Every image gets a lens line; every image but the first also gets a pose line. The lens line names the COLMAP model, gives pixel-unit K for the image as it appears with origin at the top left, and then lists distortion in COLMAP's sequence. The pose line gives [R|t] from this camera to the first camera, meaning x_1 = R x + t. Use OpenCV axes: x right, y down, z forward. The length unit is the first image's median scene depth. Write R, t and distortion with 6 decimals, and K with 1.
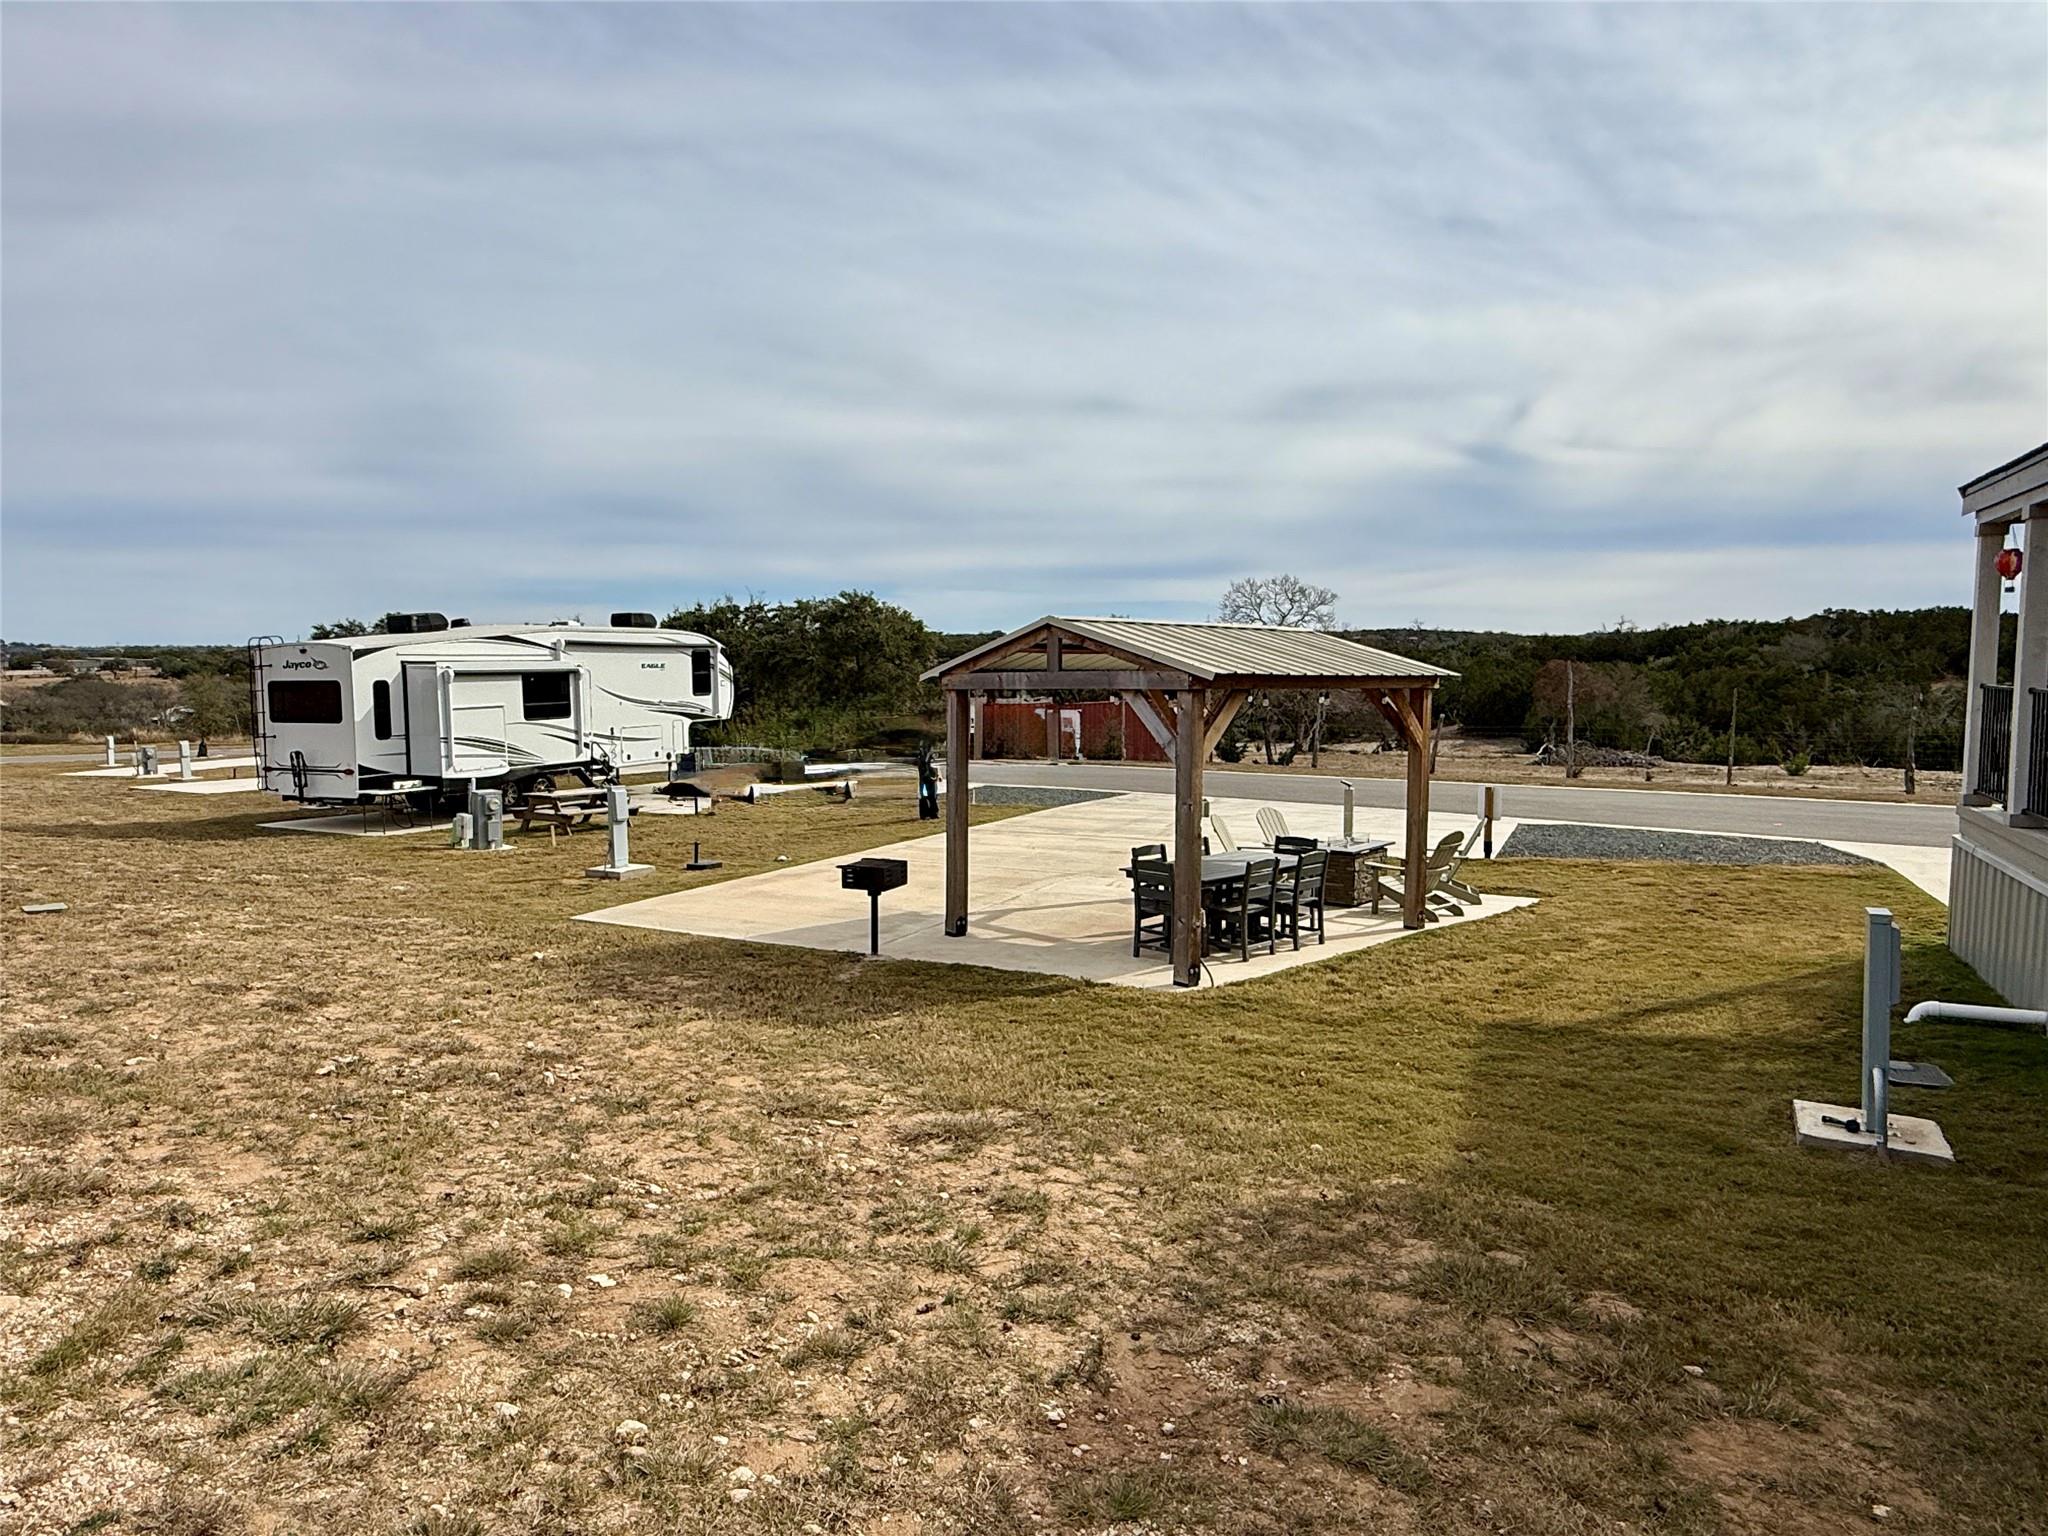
lens RADIAL K [[1267.9, 0, 1024.0], [0, 1267.9, 768.0], [0, 0, 1]] dist [-0.001348, -0.000503]
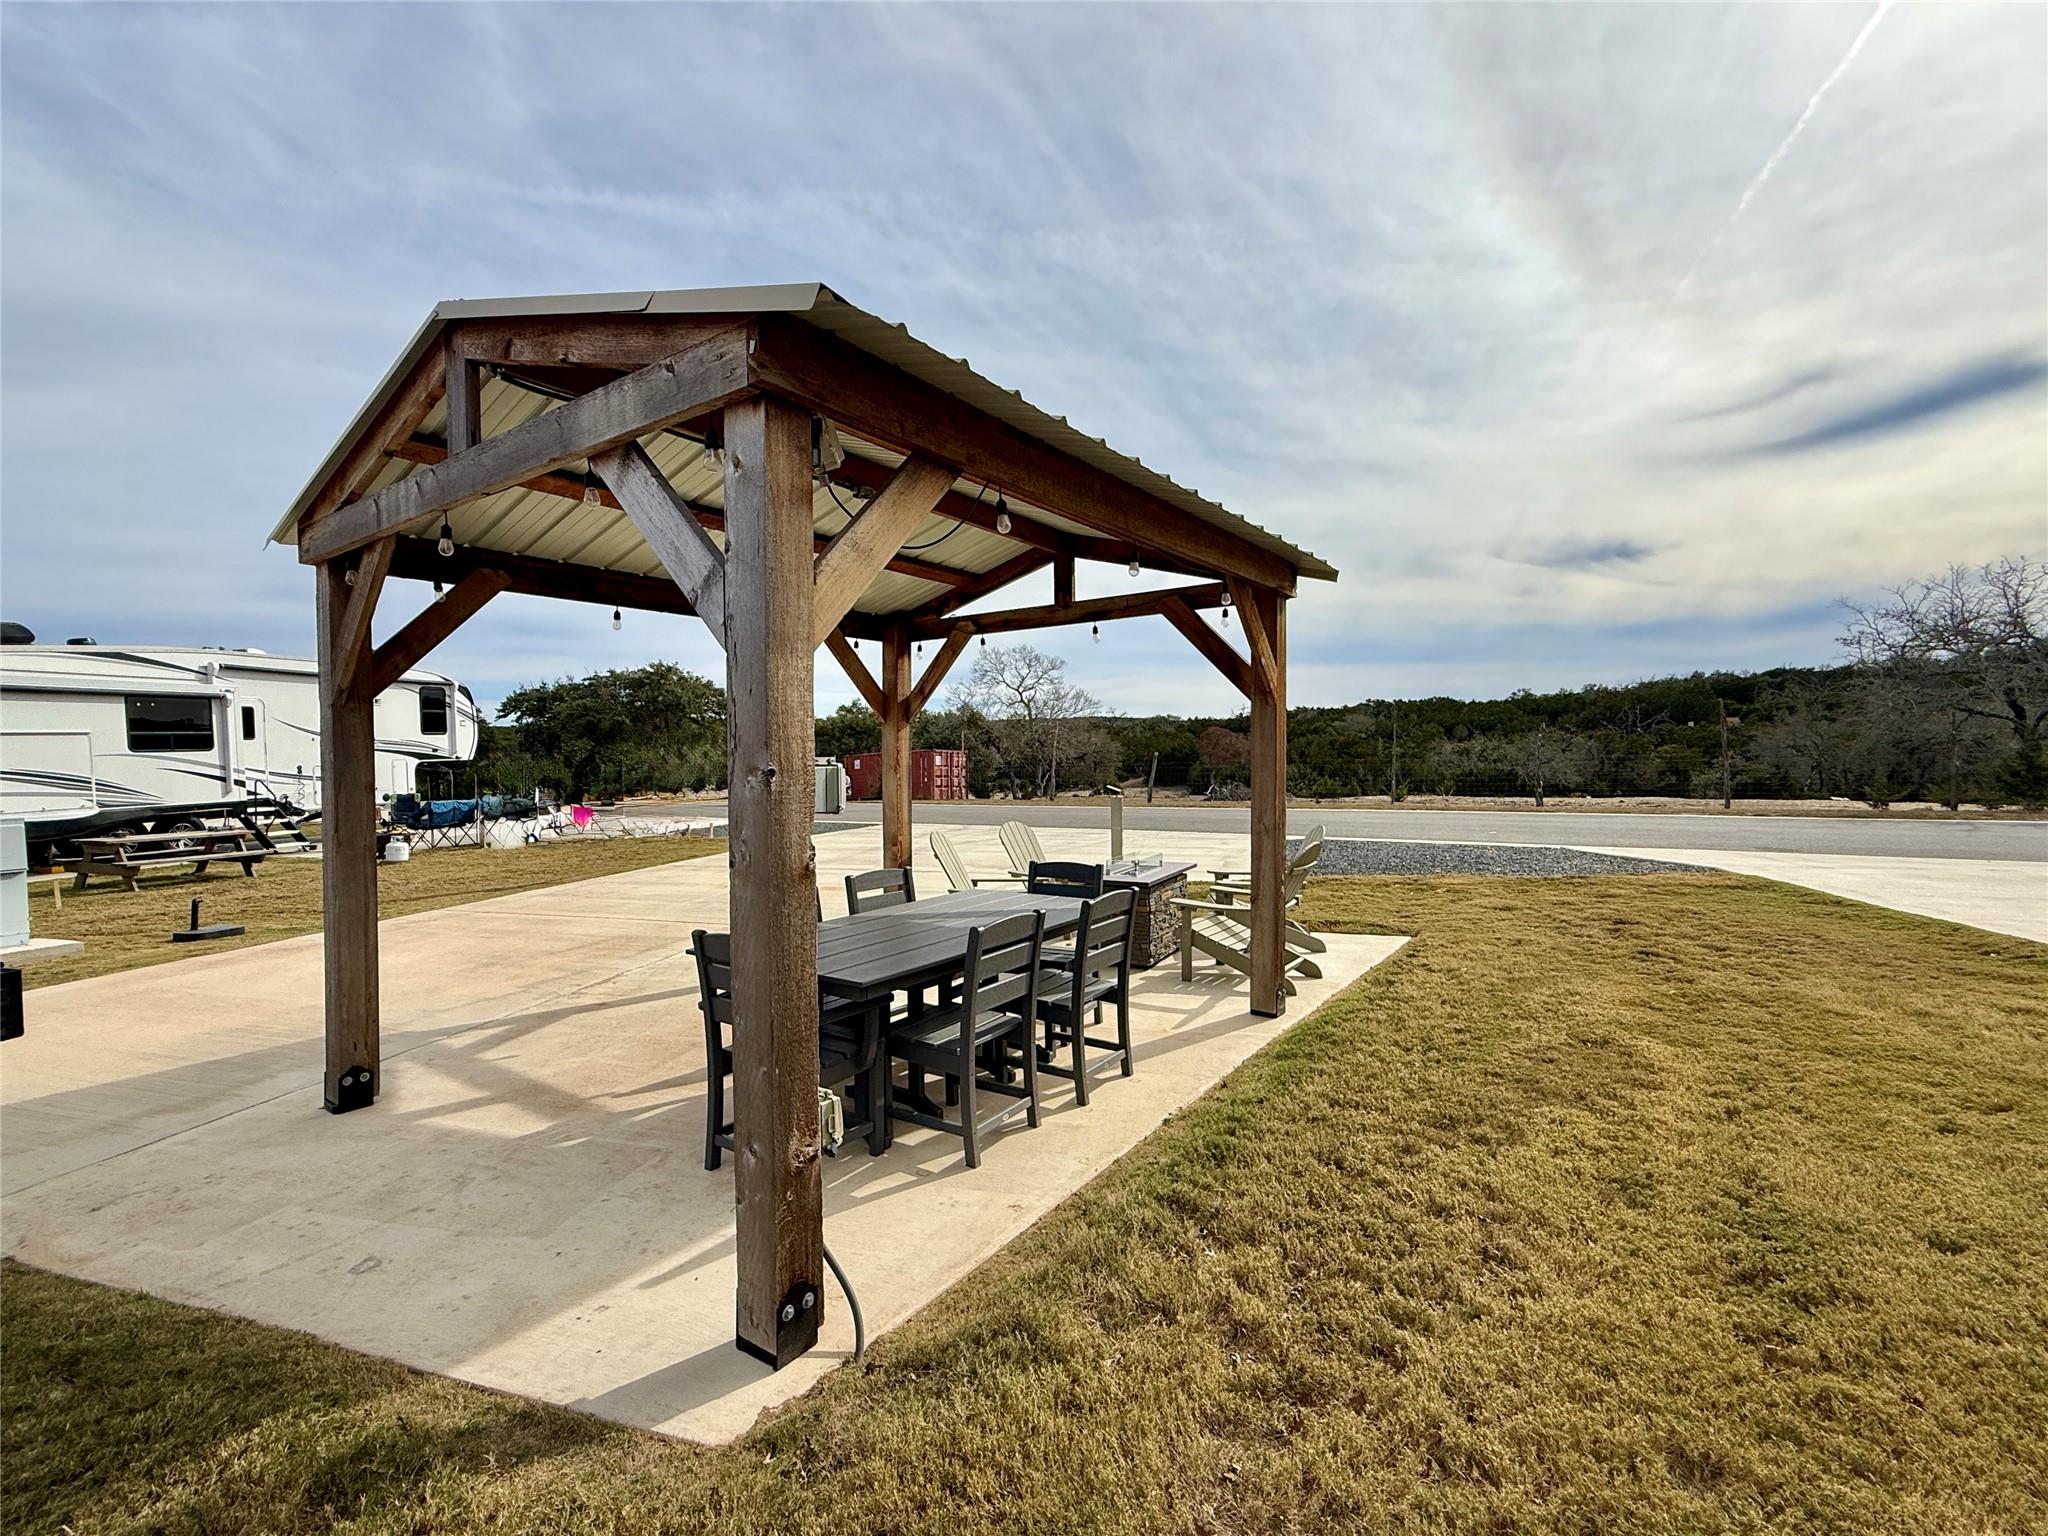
lens RADIAL K [[898.0, 0, 1024.0], [0, 898.0, 768.0], [0, 0, 1]] dist [0.000387, -0.000001]
pose [[0.979316, -0.014112, 0.201846, 0.056436], [0.024571, 0.998476, -0.049408, 0.015493], [-0.200842, 0.053346, 0.978170, 0.296012]]
